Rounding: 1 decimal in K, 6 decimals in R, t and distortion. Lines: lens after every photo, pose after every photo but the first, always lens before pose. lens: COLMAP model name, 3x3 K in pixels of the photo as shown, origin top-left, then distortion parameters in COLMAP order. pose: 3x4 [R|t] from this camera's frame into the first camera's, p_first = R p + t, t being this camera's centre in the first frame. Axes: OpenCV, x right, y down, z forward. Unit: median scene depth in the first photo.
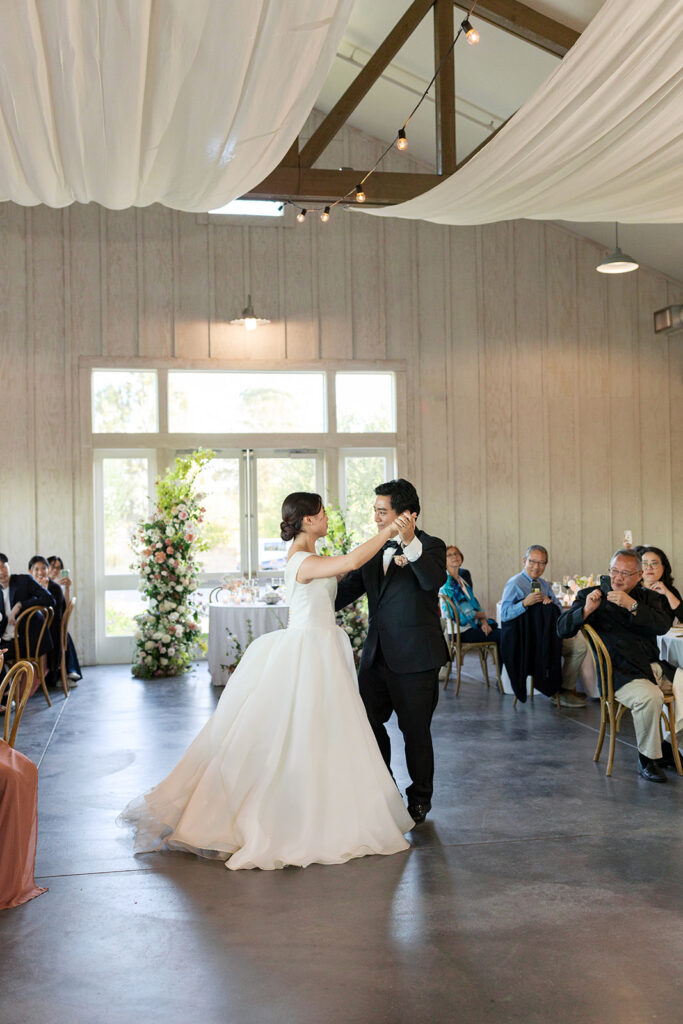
lens RADIAL K [[1202.9, 0, 341.5], [0, 1202.9, 512.0], [0, 0, 1]] dist [0.007367, -0.008408]
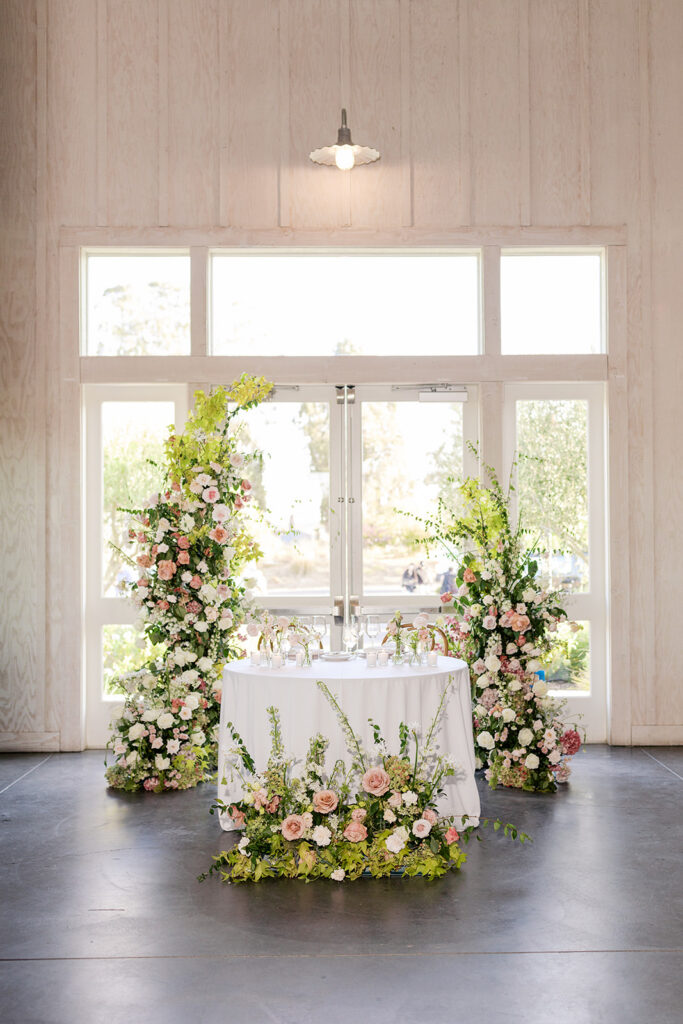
lens RADIAL K [[1202.9, 0, 341.5], [0, 1202.9, 512.0], [0, 0, 1]] dist [0.007367, -0.008408]
pose [[0.983514, 0.009251, -0.180595, 0.026239], [-0.010534, 0.999926, -0.006146, 0.012792], [0.180524, 0.007948, 0.983538, 0.438989]]
